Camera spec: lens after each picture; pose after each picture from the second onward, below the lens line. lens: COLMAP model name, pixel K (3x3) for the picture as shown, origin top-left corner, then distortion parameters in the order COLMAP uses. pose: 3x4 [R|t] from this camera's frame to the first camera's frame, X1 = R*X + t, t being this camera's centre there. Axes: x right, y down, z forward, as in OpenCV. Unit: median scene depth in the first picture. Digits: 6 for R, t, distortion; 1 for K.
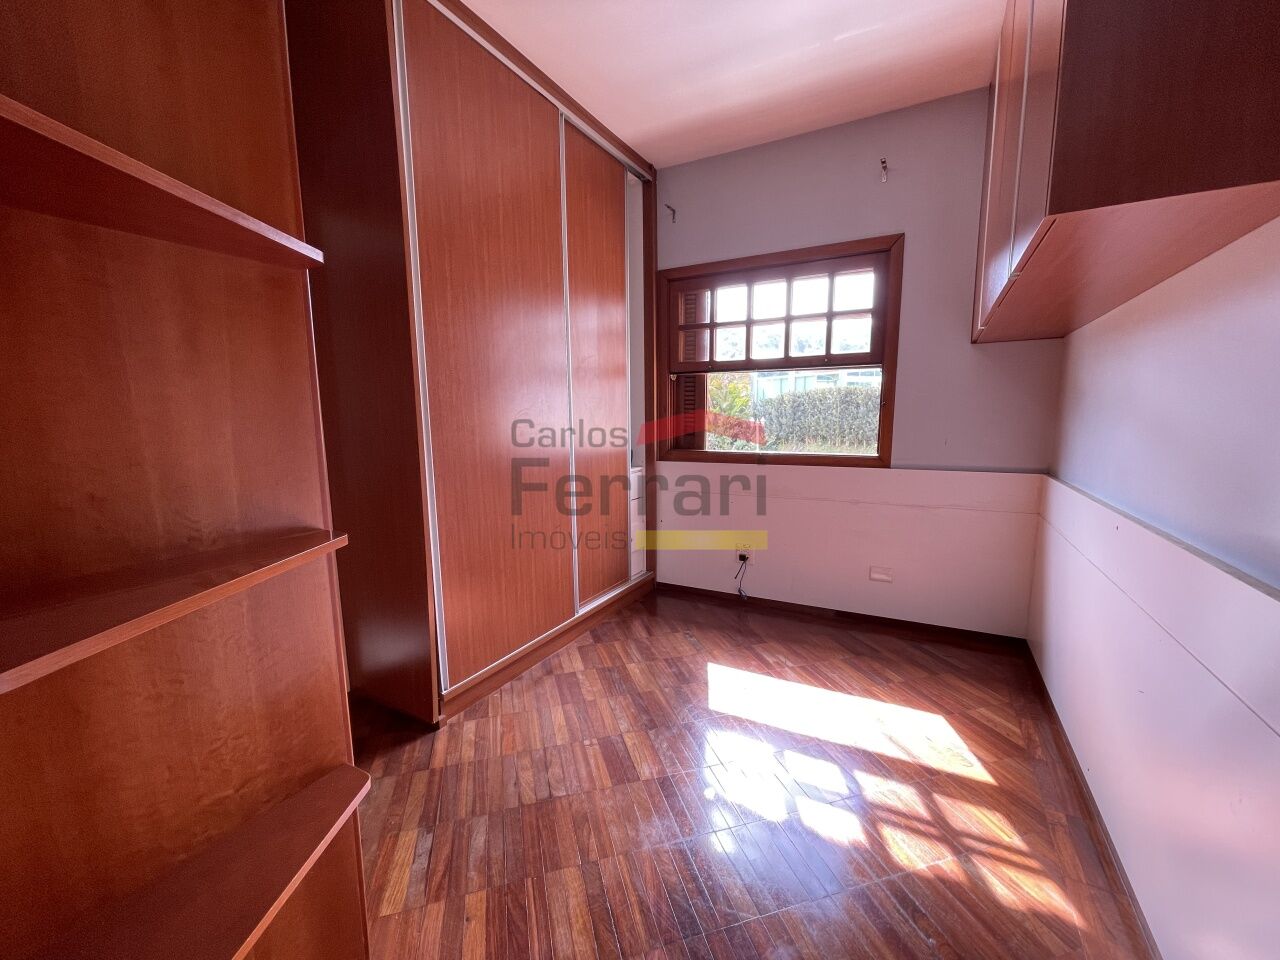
lens RADIAL K [[516.2, 0, 646.9], [0, 516.2, 489.2], [0, 0, 1]] dist [0.002681, -0.000403]
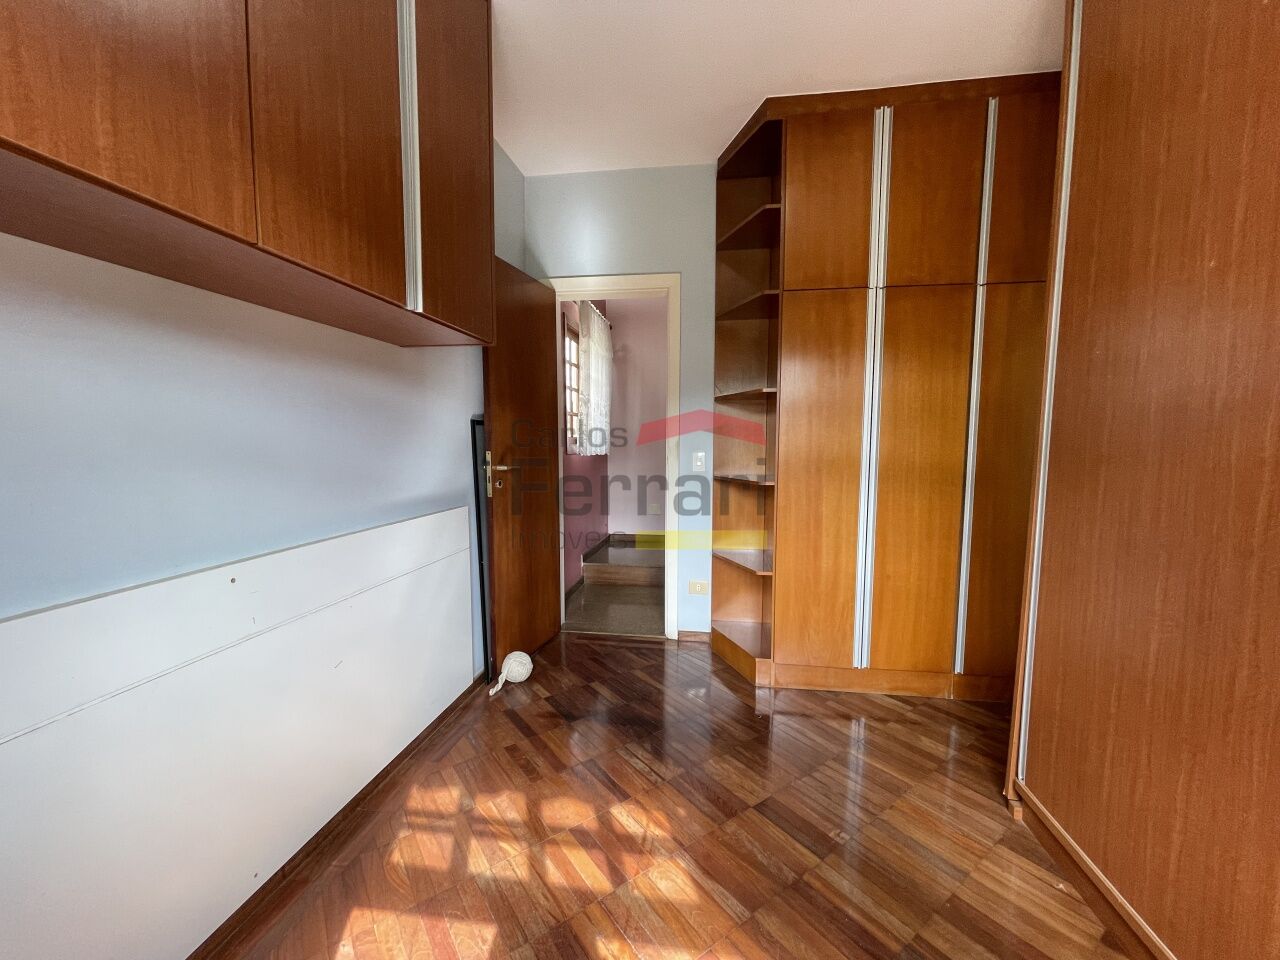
lens RADIAL K [[516.2, 0, 646.9], [0, 516.2, 489.2], [0, 0, 1]] dist [0.002681, -0.000403]
pose [[-0.941381, 0.035944, -0.335425, 0.290399], [-0.042064, 0.974040, 0.222432, -0.144776], [0.334713, 0.223503, -0.915431, 1.013818]]
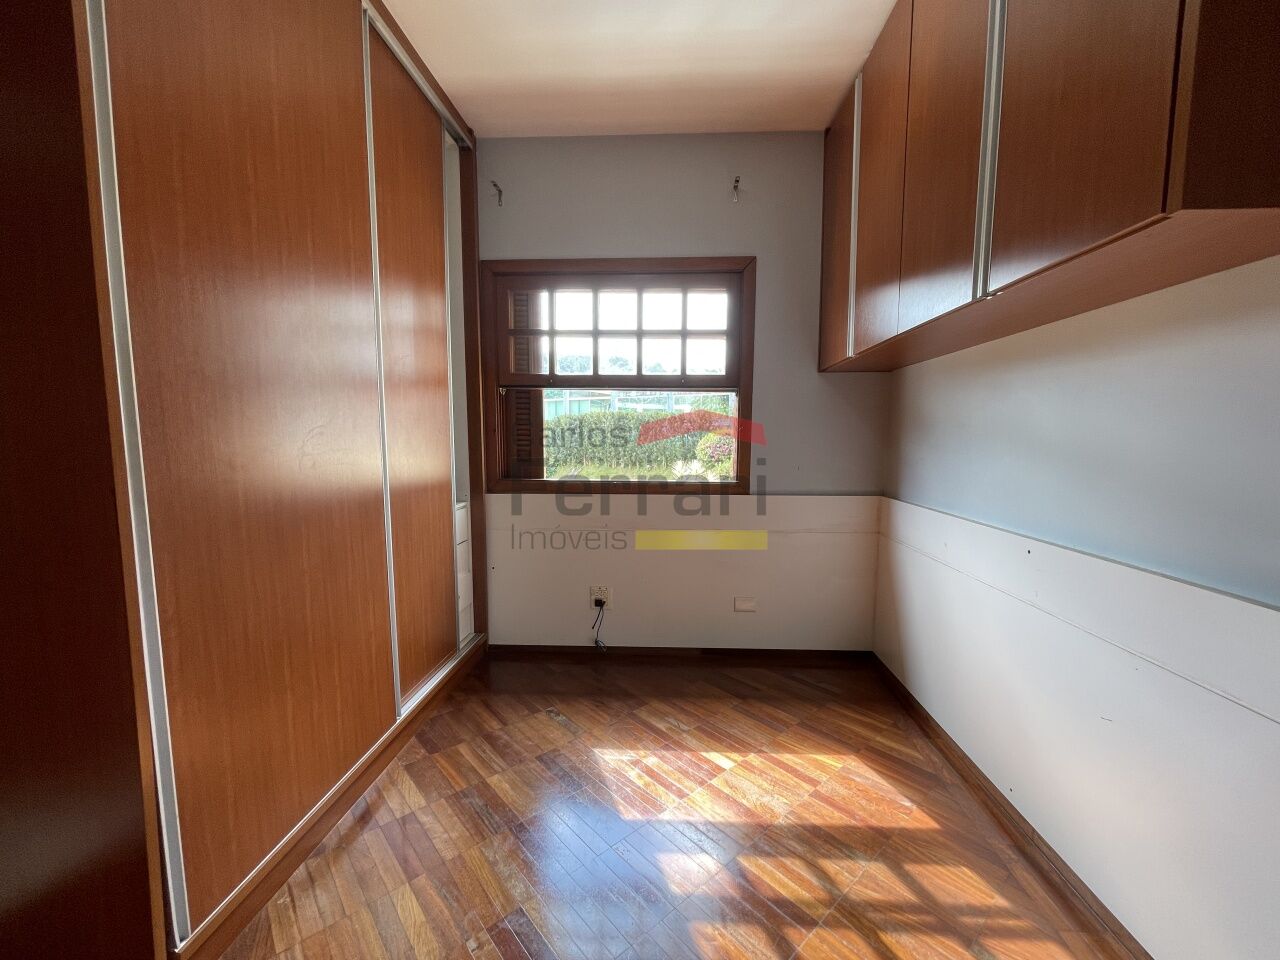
lens RADIAL K [[517.9, 0, 644.9], [0, 517.9, 487.5], [0, 0, 1]] dist [0.000426, -0.000283]
pose [[0.904684, -0.031474, 0.424919, -0.117898], [0.050758, 0.998127, -0.034136, -0.028980], [-0.423049, 0.052451, 0.904587, 0.197137]]
